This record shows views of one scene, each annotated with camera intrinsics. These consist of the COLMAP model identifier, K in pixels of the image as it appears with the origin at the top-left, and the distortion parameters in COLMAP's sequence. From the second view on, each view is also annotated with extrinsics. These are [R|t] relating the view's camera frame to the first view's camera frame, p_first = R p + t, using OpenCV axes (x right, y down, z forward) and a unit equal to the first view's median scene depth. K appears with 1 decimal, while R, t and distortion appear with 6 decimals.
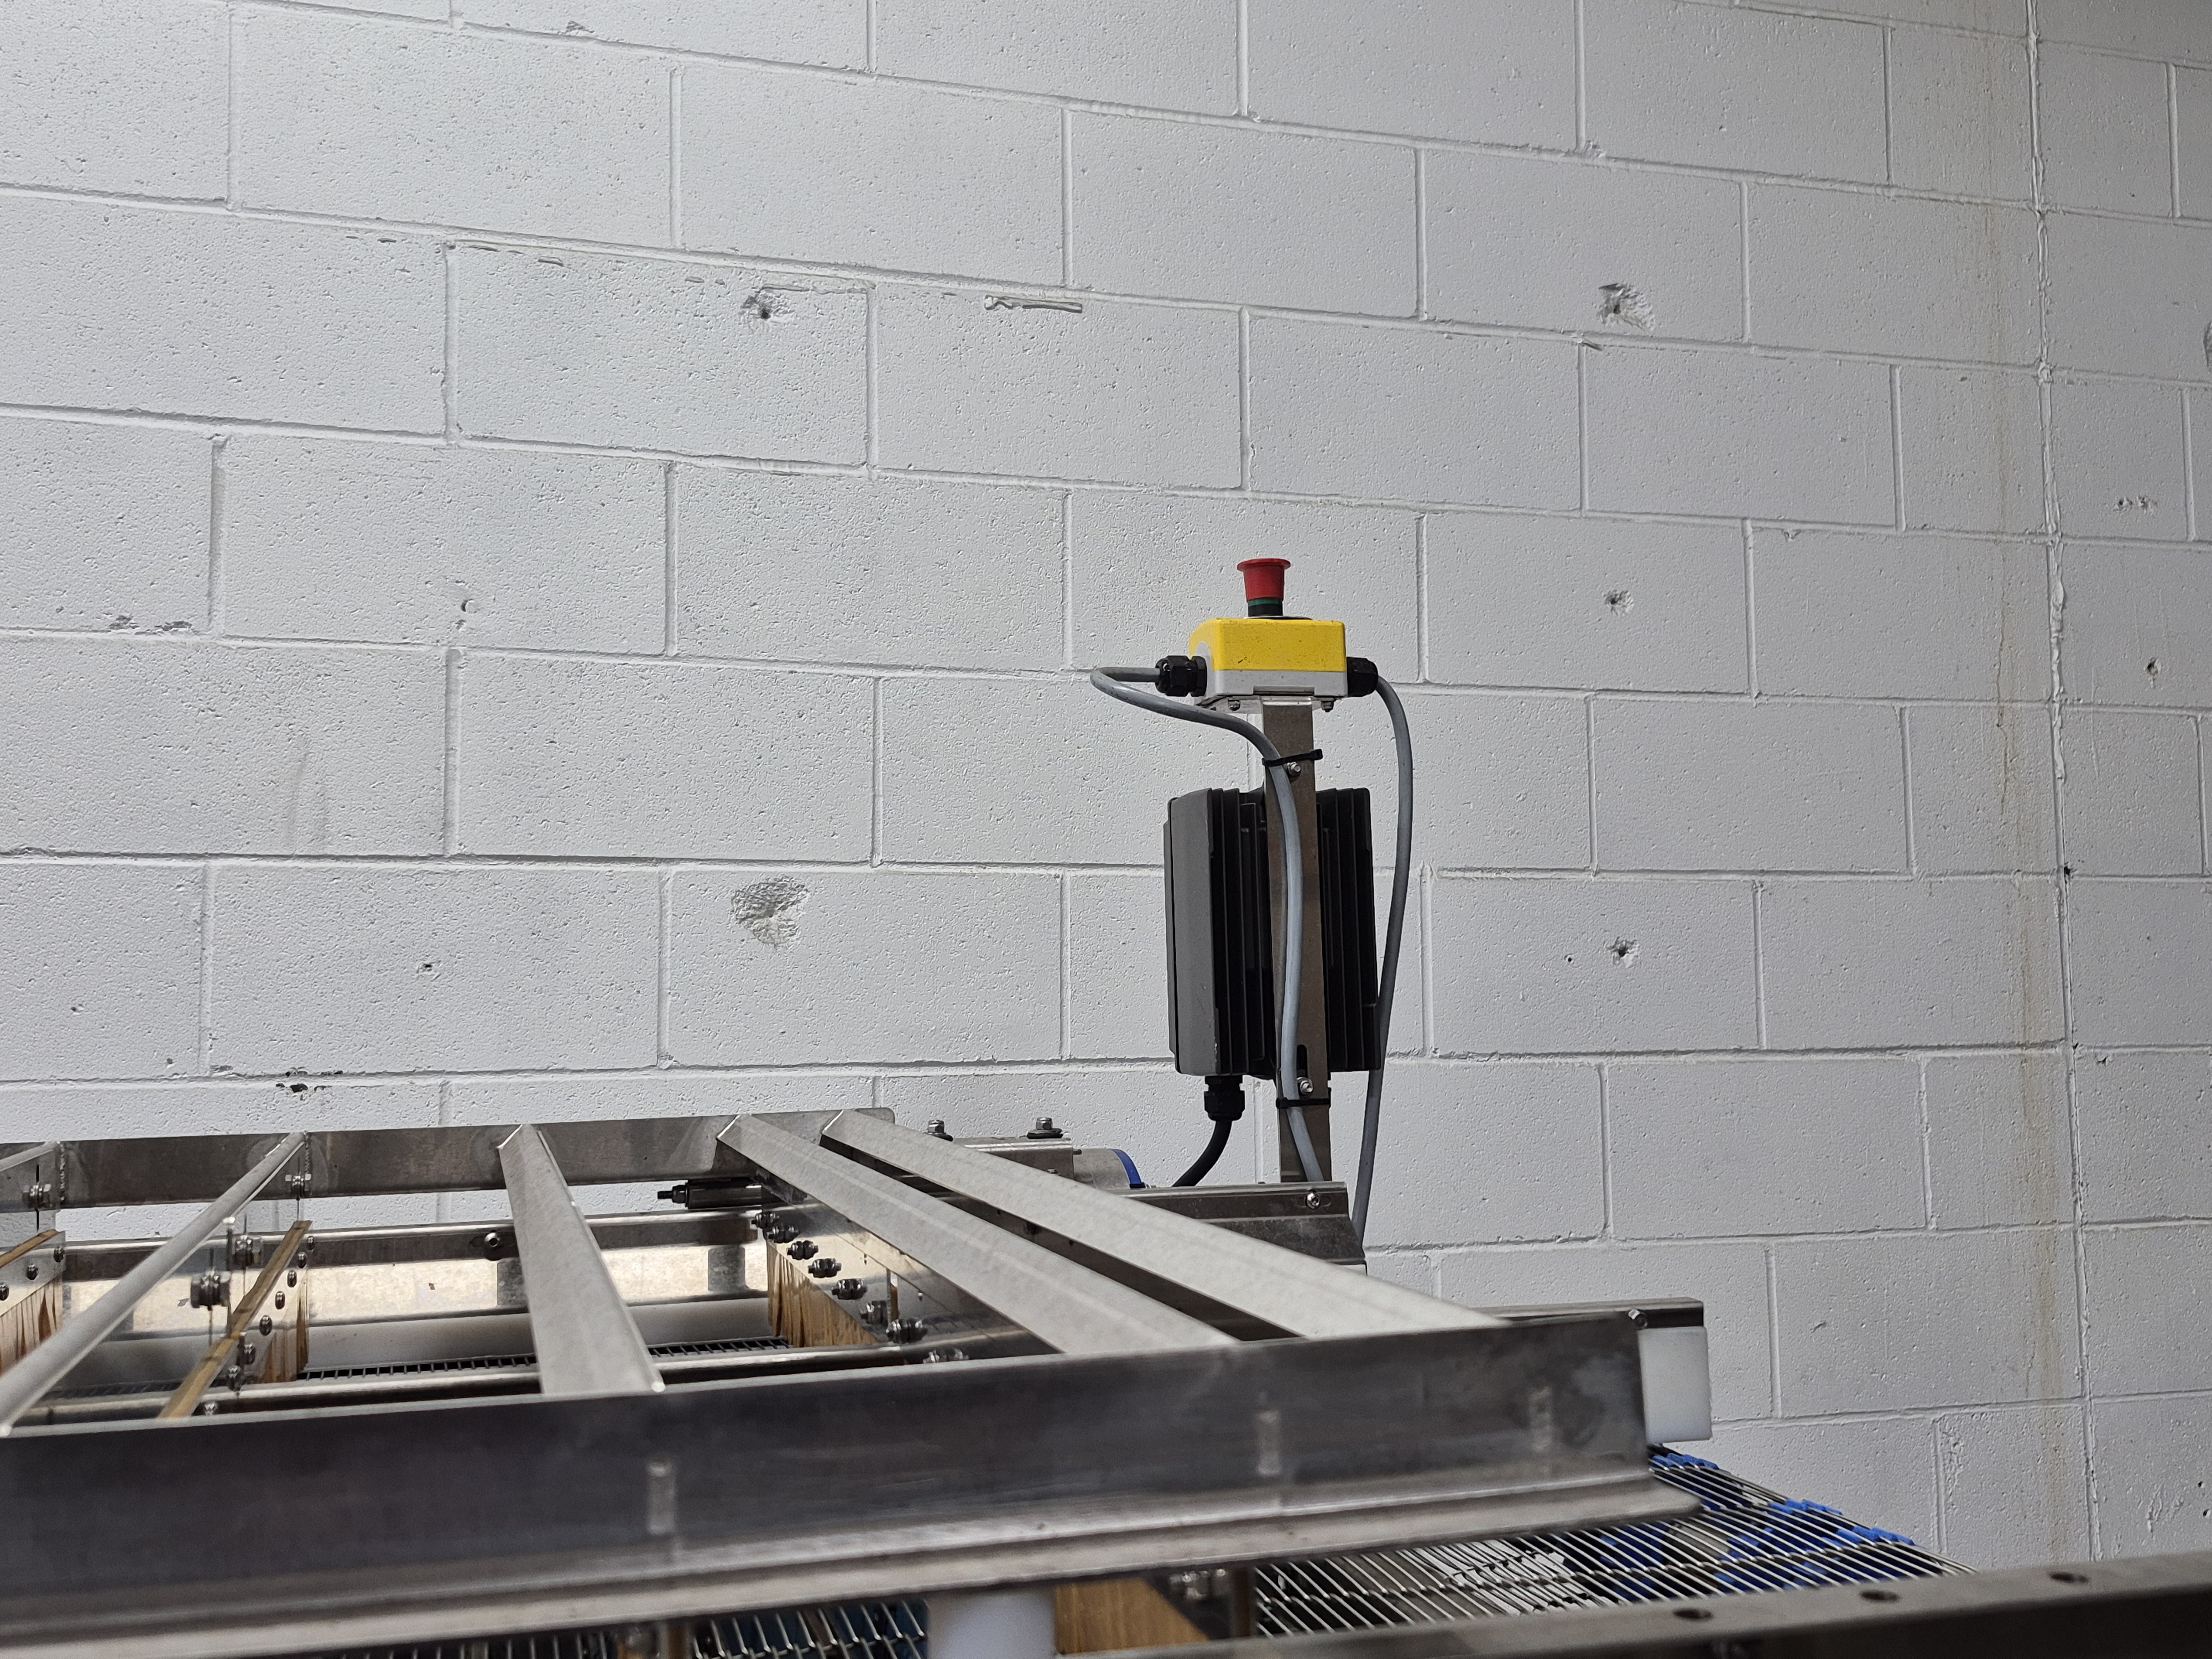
lens RADIAL K [[2166.8, 0, 1072.5], [0, 2166.8, 832.1], [0, 0, 1]] dist [0.060532, -0.107224]
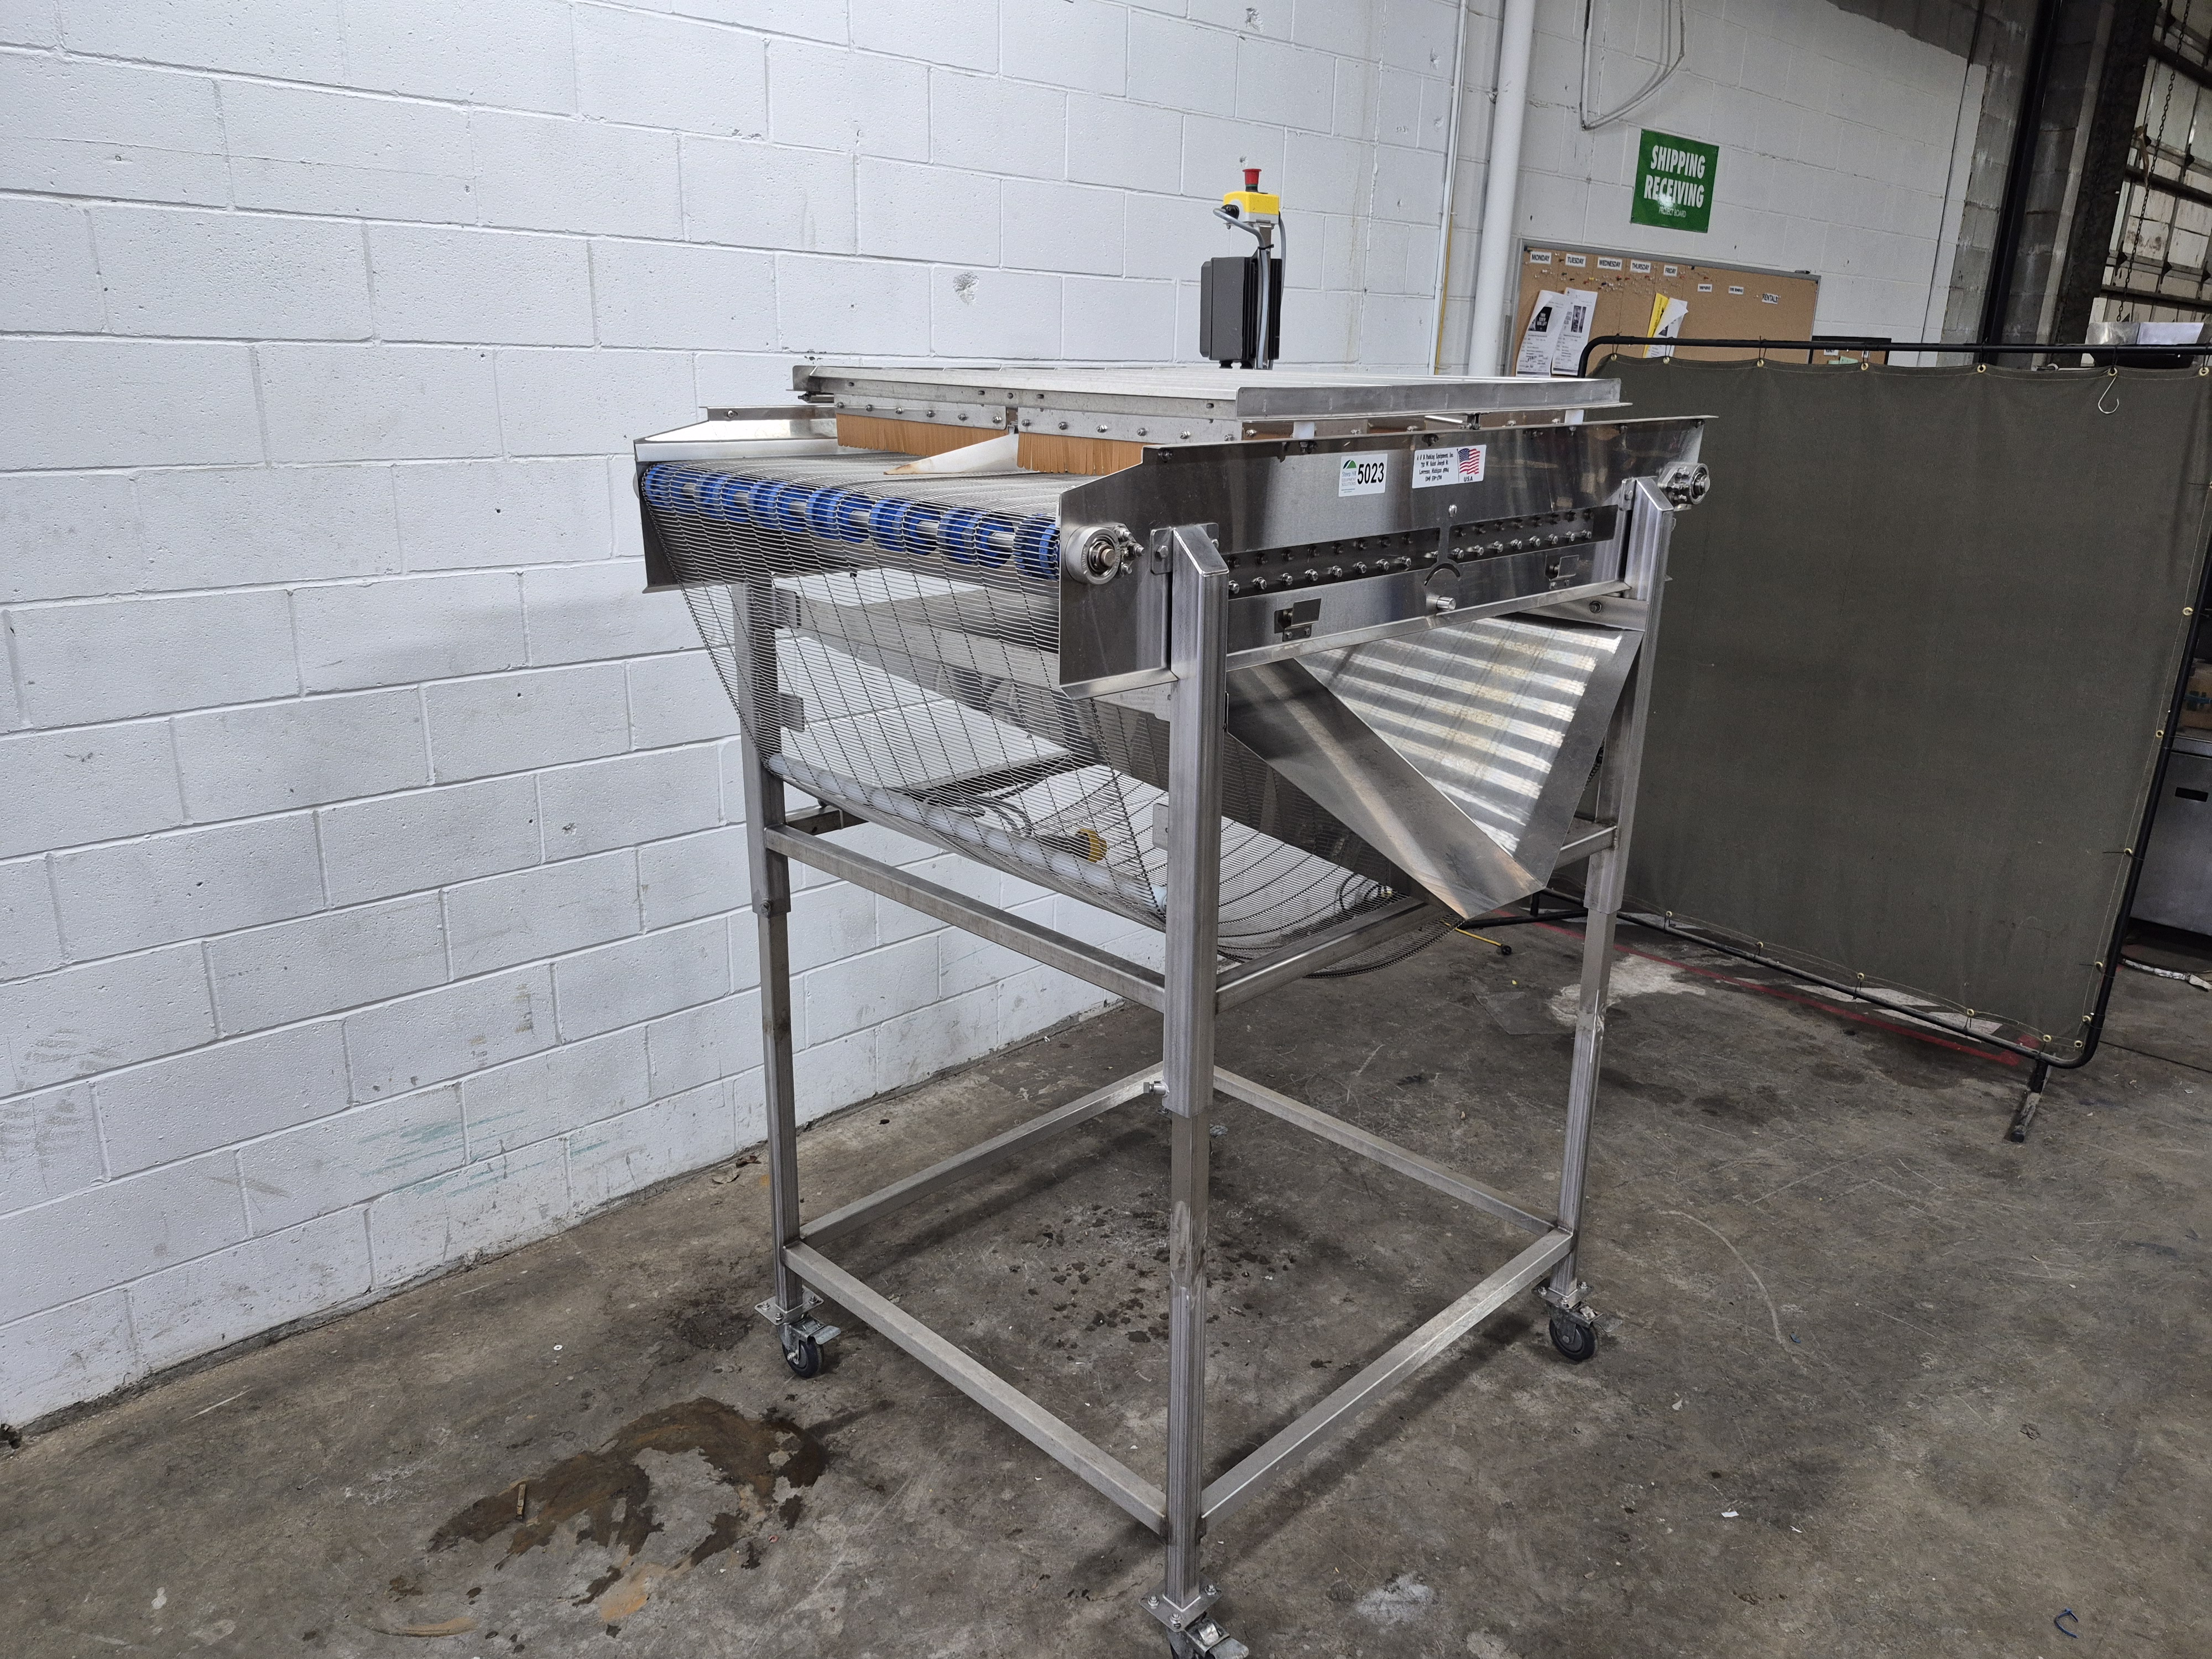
lens RADIAL K [[1529.6, 0, 1115.1], [0, 1529.6, 803.7], [0, 0, 1]] dist [0.100498, -0.101717]
pose [[0.887048, -0.101132, 0.450464, -0.858509], [-0.067628, 0.936724, 0.343474, -0.026700], [-0.456696, -0.335142, 0.824080, -0.691650]]
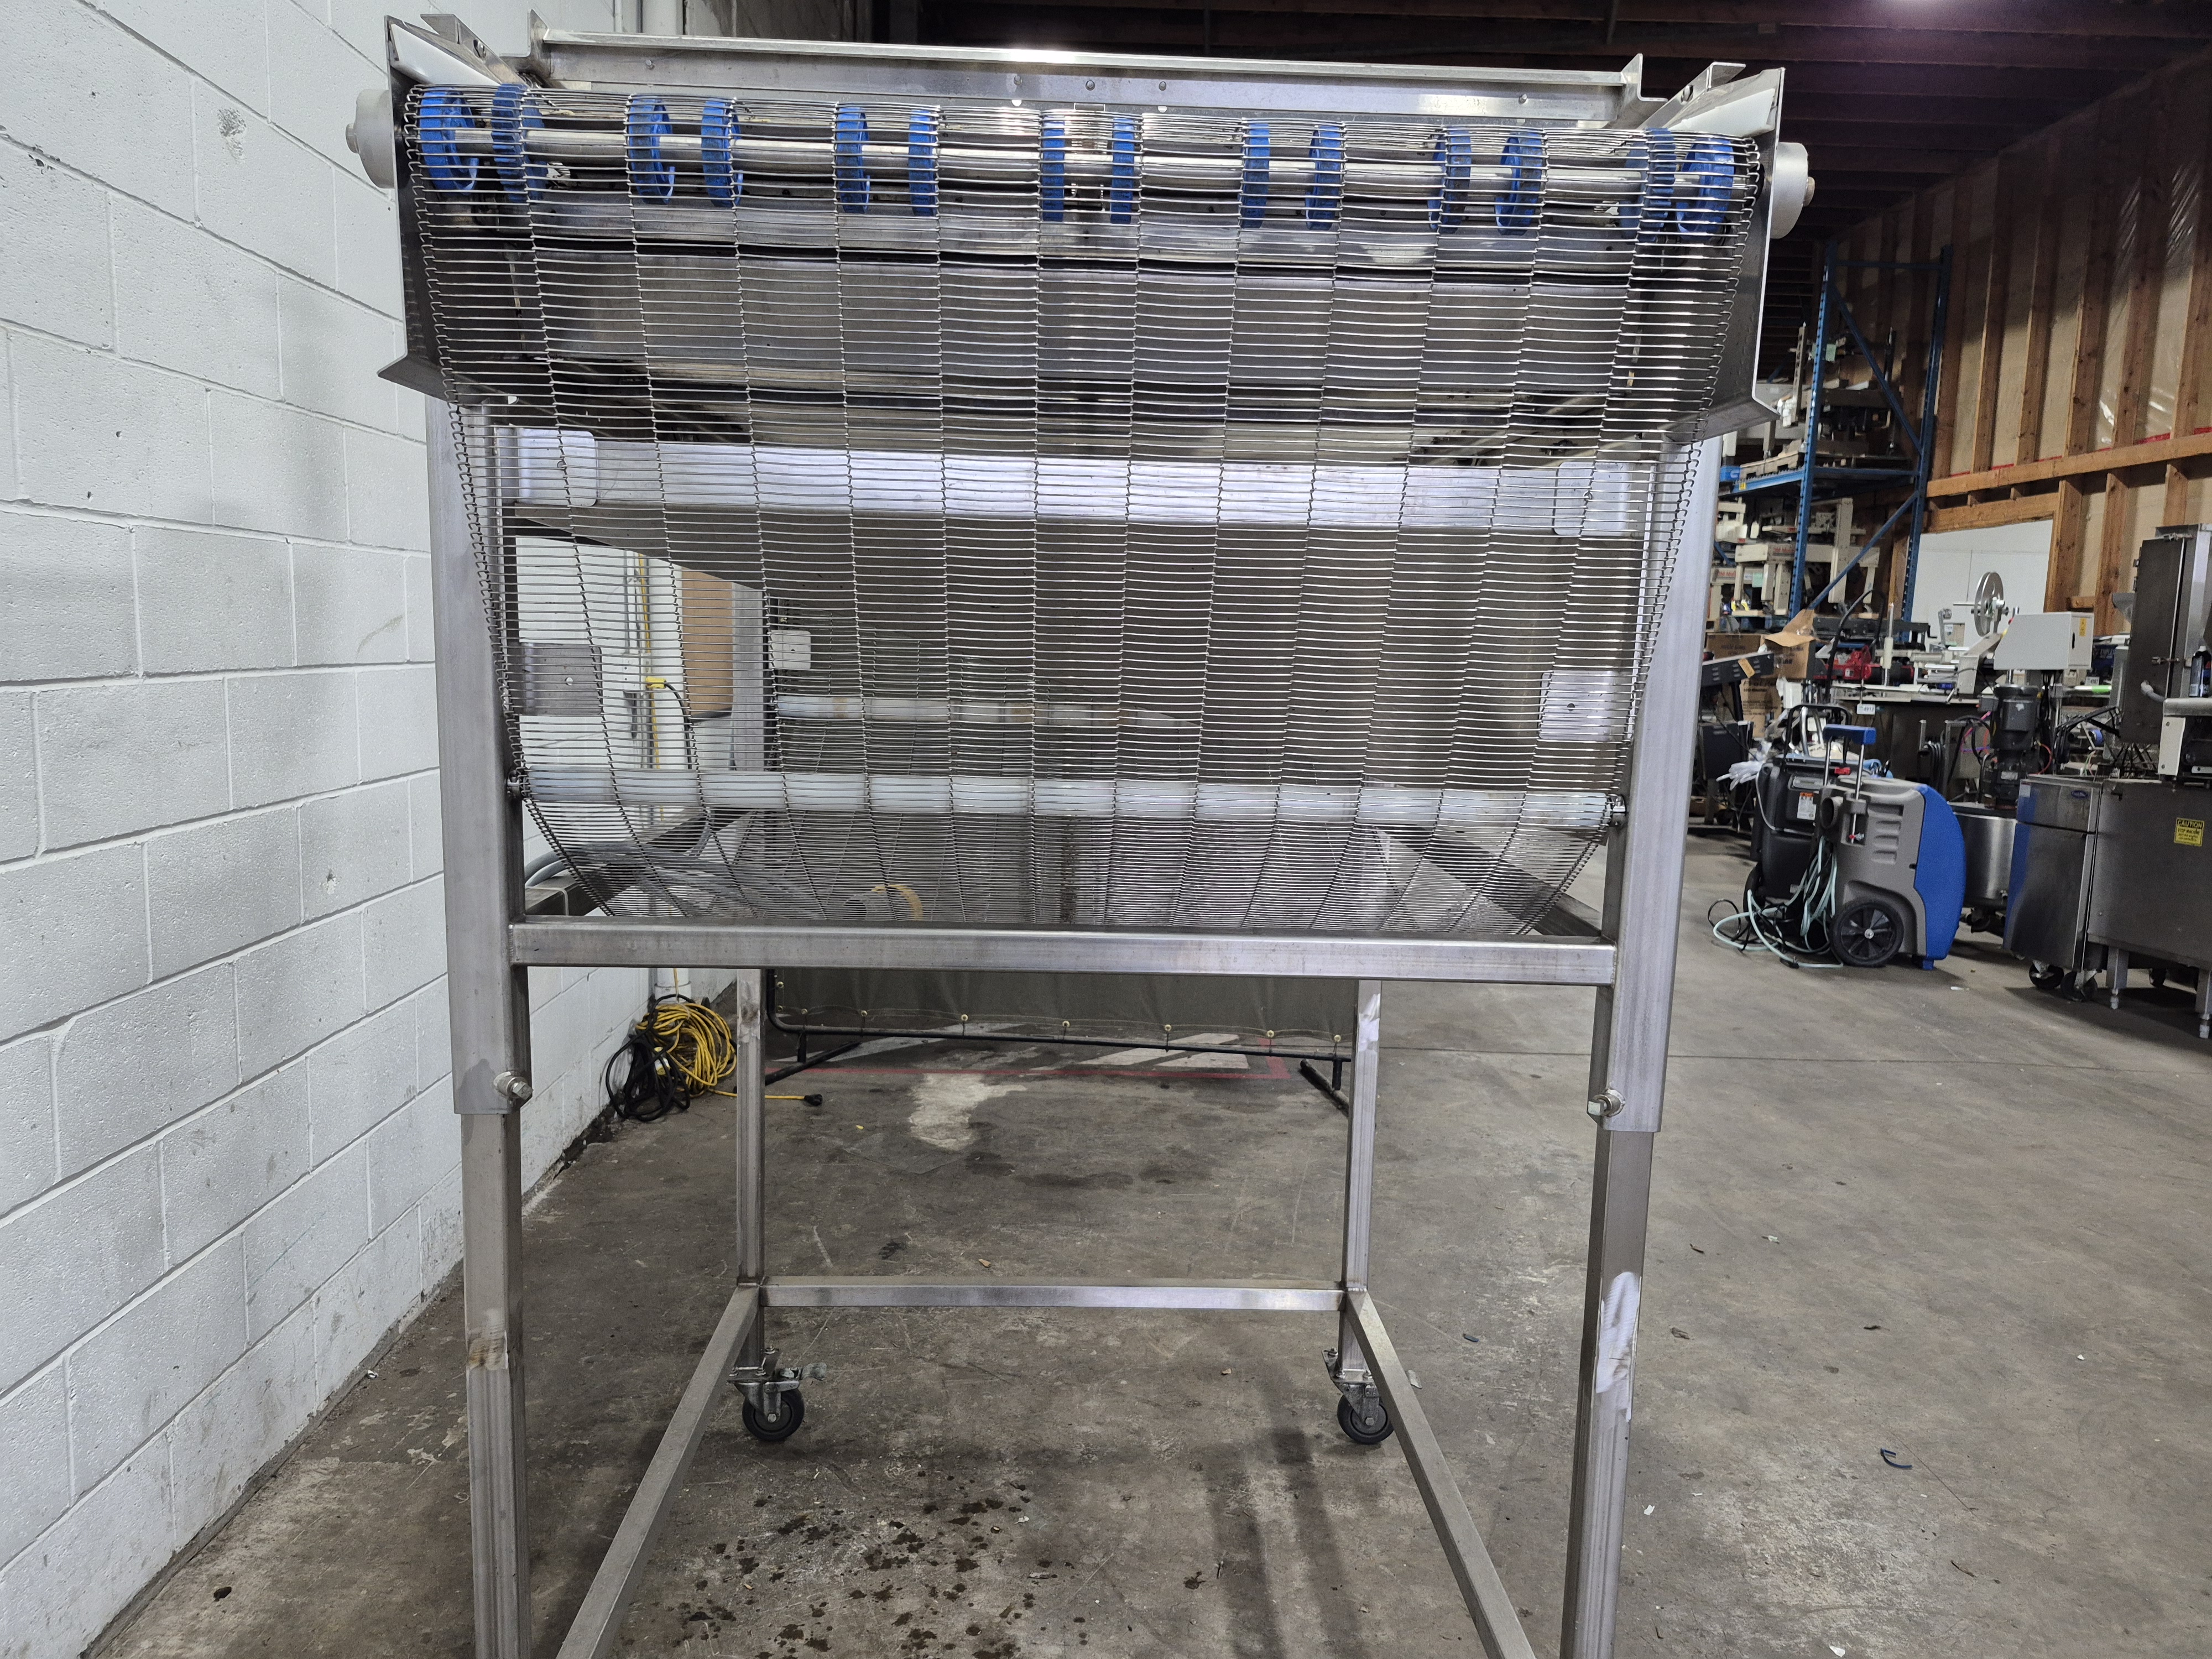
lens RADIAL K [[1537.2, 0, 1111.5], [0, 1537.2, 818.1], [0, 0, 1]] dist [0.098408, -0.118744]
pose [[0.273973, -0.099409, 0.956586, -1.087903], [-0.103000, 0.985890, 0.131954, 0.305693], [-0.956206, -0.134681, 0.259868, 0.109947]]
